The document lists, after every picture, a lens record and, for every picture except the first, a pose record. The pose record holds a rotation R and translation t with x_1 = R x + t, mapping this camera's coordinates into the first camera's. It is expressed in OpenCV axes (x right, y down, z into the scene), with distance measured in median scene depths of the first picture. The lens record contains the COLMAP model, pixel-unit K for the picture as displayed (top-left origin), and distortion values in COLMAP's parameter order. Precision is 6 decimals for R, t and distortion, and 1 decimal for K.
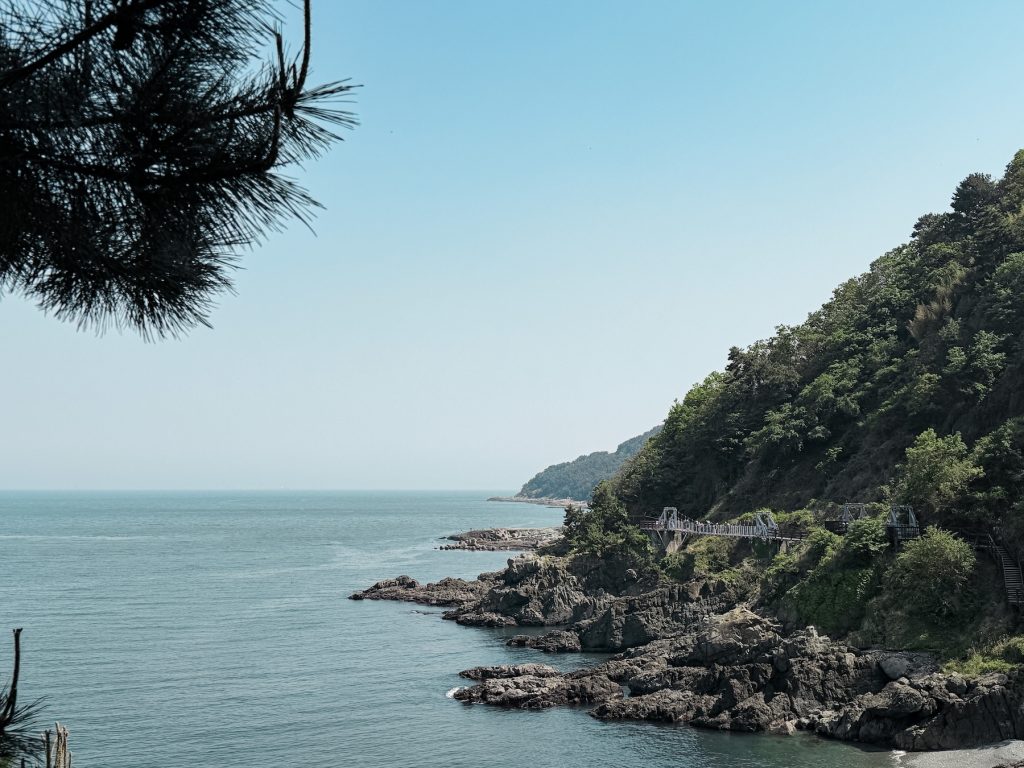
lens RADIAL K [[1061.7, 0, 512.0], [0, 1061.7, 384.0], [0, 0, 1]] dist [0.005495, -0.018421]
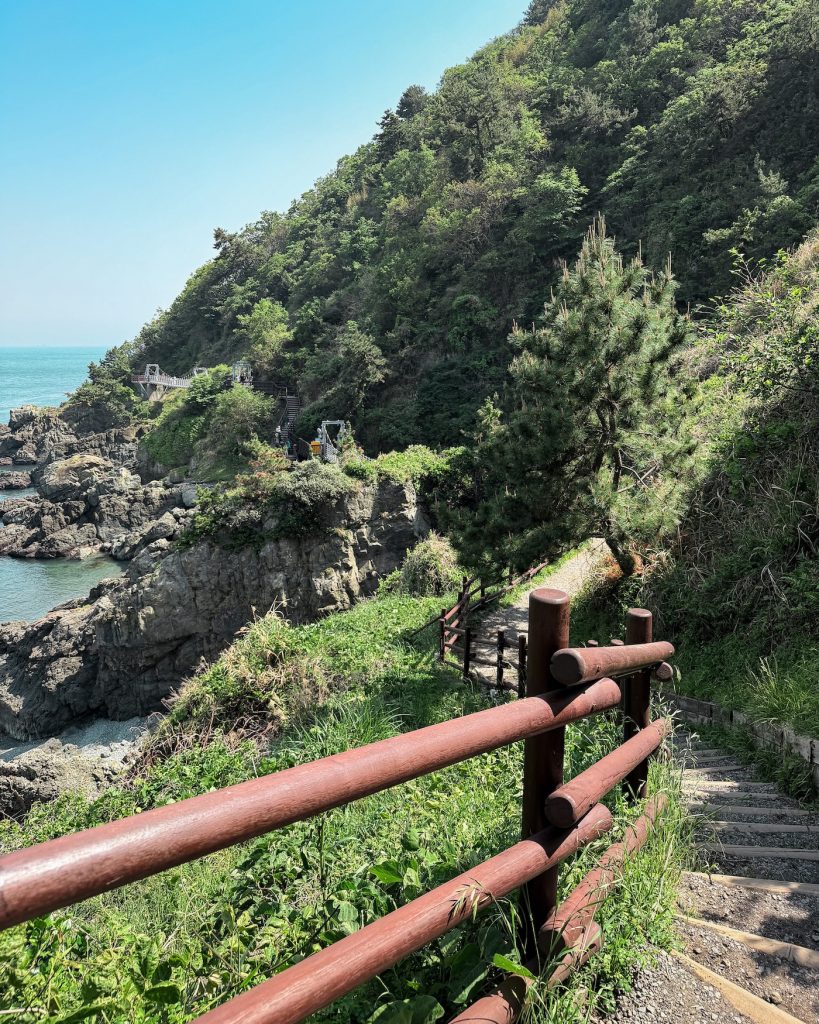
lens RADIAL K [[752.7, 0, 409.5], [0, 752.7, 512.0], [0, 0, 1]] dist [0.034868, -0.000545]
pose [[0.962340, -0.070075, 0.262663, 0.332811], [-0.014958, 0.951093, 0.308541, 0.005212], [-0.271438, -0.300850, 0.914227, 0.101194]]
